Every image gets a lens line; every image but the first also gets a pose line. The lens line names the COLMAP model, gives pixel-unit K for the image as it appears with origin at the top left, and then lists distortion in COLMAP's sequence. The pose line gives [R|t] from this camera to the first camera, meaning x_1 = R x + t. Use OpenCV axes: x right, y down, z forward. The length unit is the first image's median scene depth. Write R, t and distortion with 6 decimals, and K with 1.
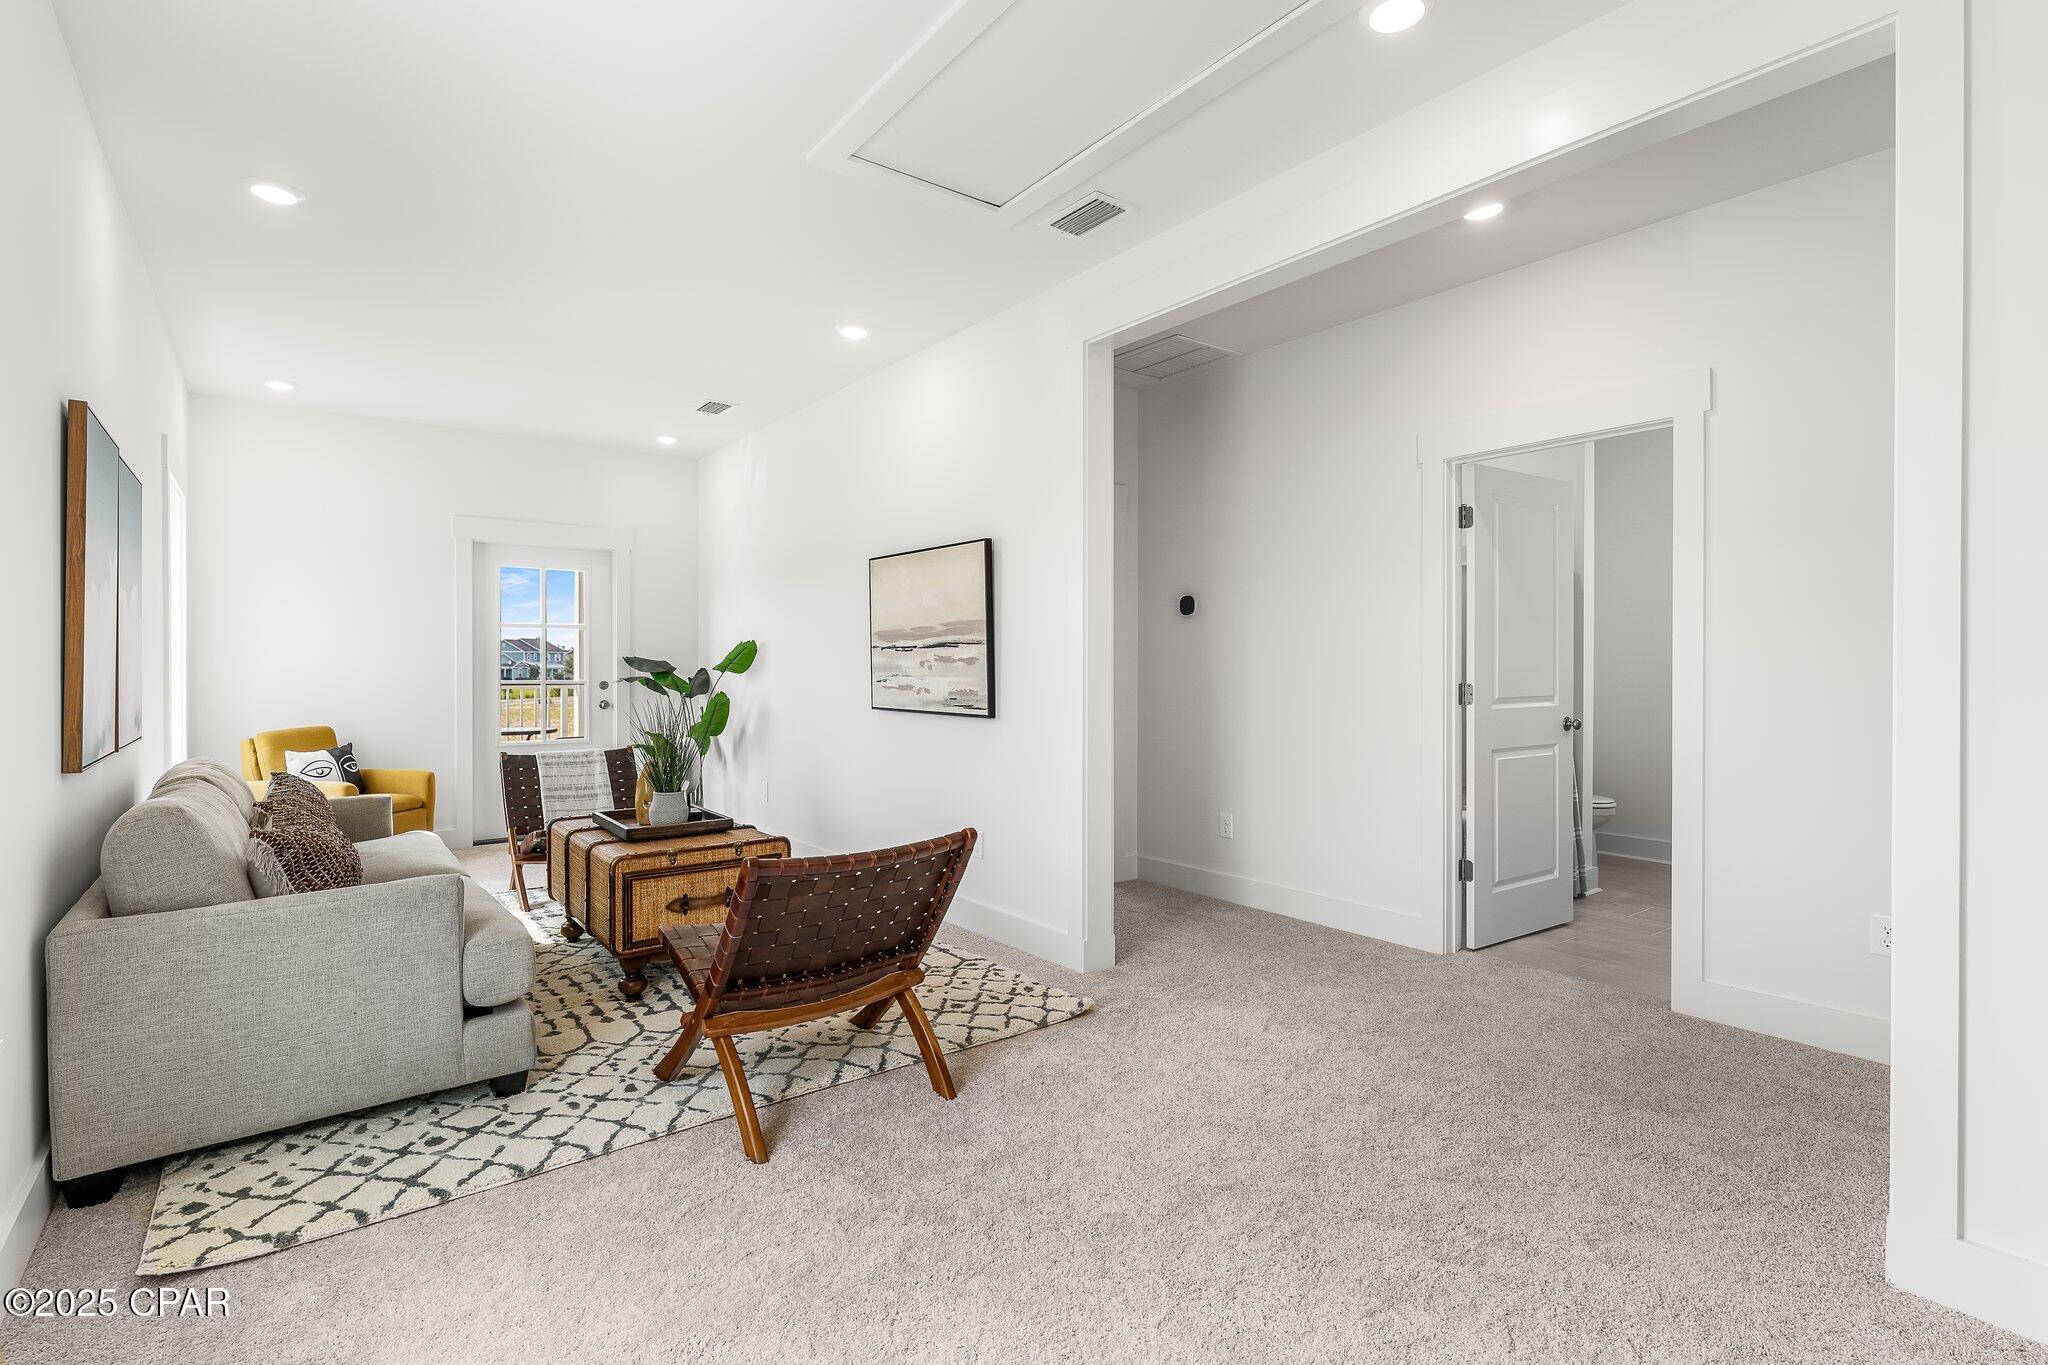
lens RADIAL K [[968.4, 0, 1022.1], [0, 968.4, 677.4], [0, 0, 1]] dist [0.000626, 0.000225]
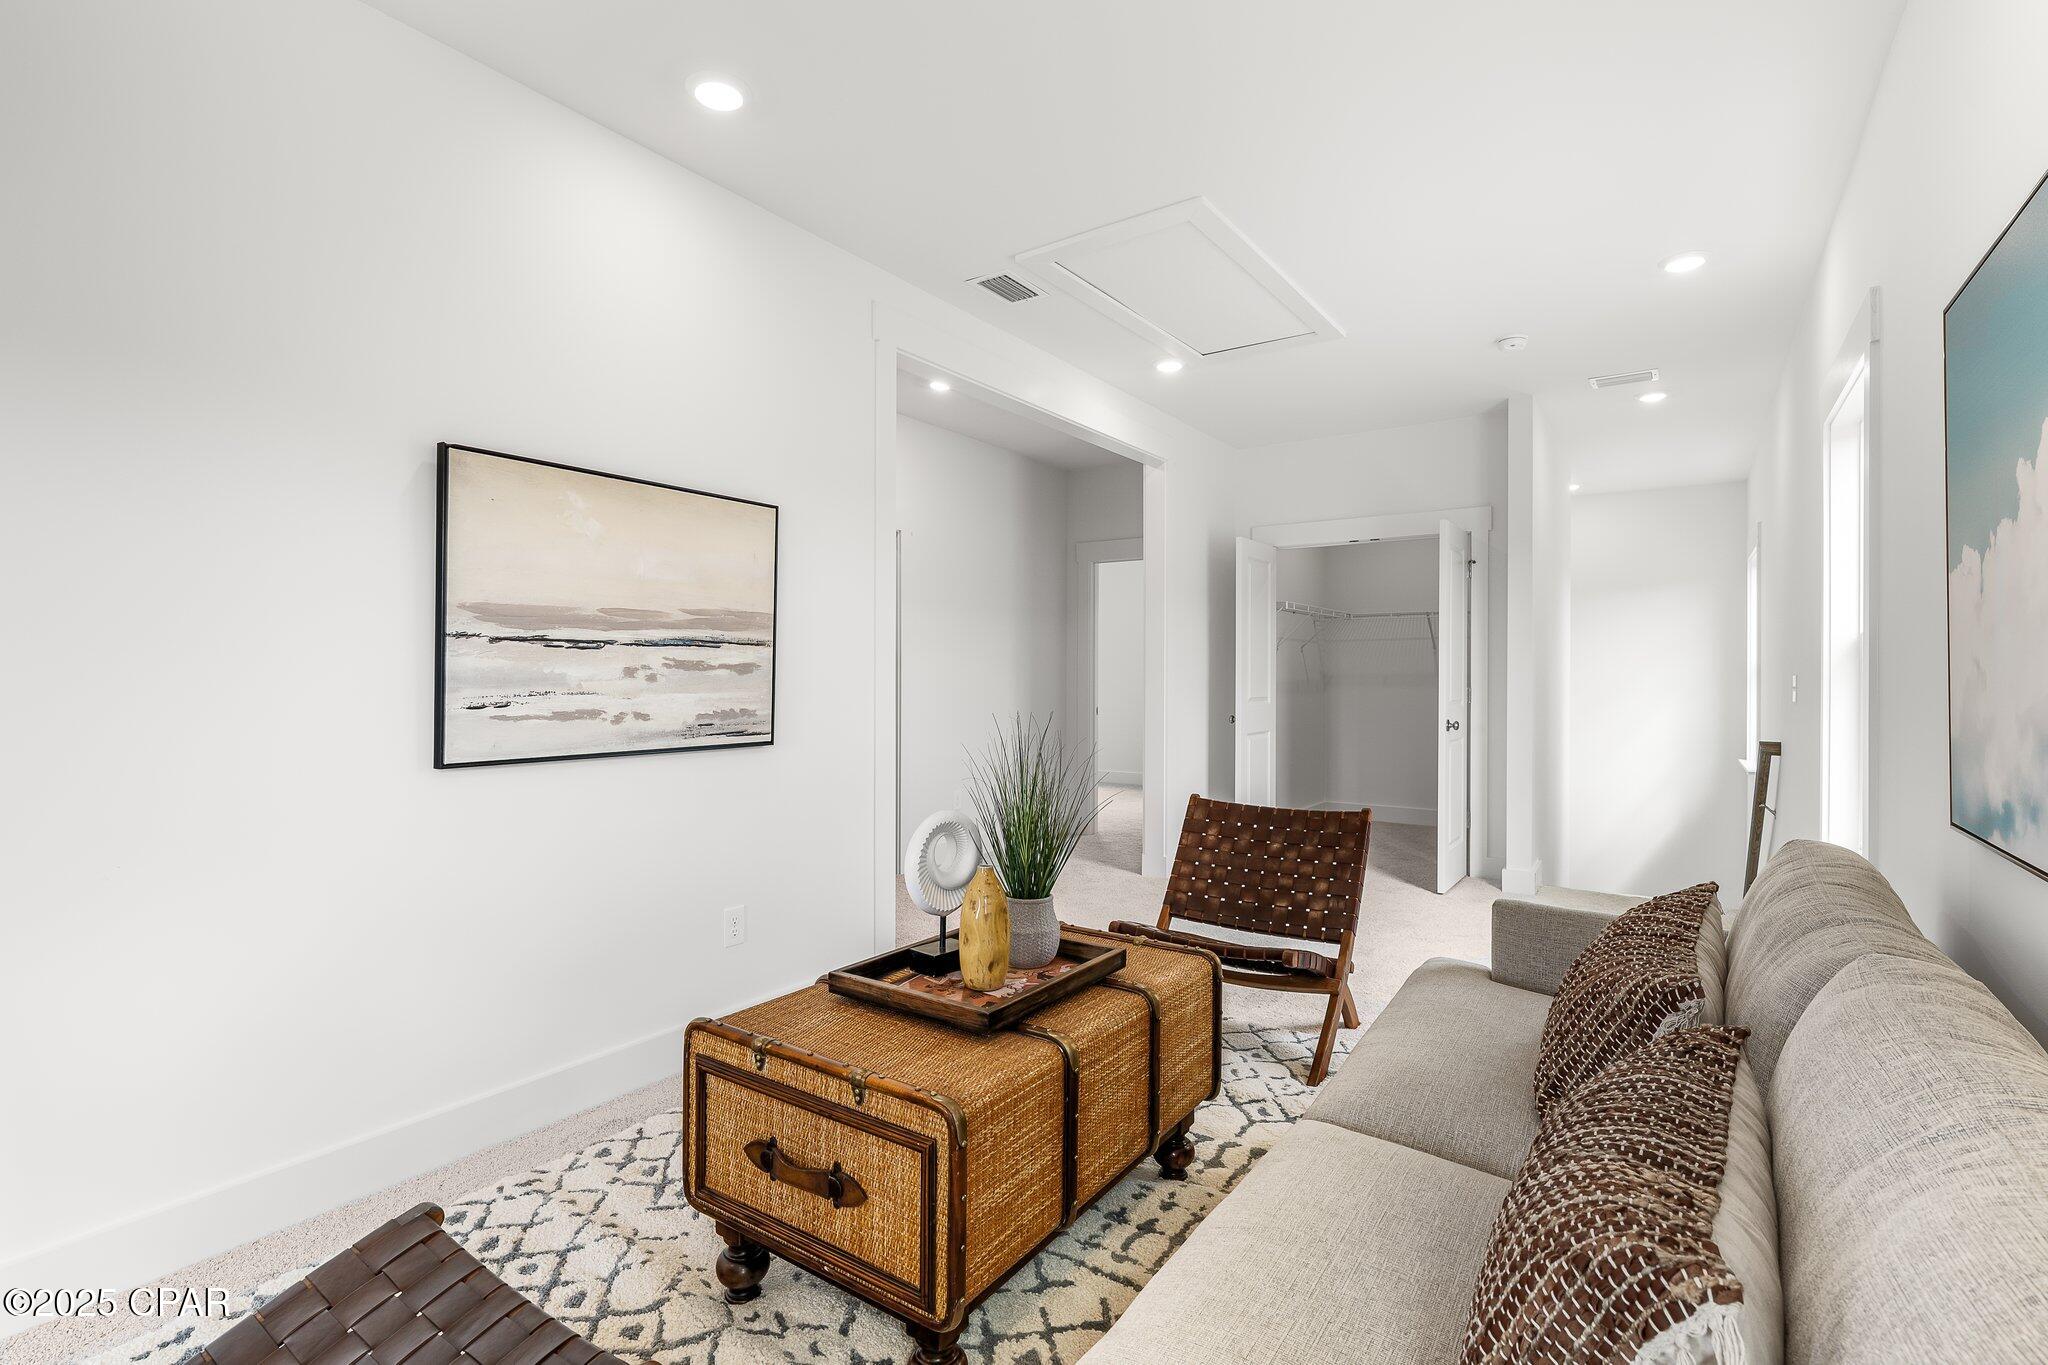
lens RADIAL K [[968.4, 0, 1022.5], [0, 968.4, 668.9], [0, 0, 1]] dist [0.000626, 0.000225]
pose [[-0.310357, -0.000344, 0.950620, -0.769791], [0.004304, 0.999989, 0.001767, -0.016490], [-0.950610, 0.004640, -0.310352, 0.996446]]
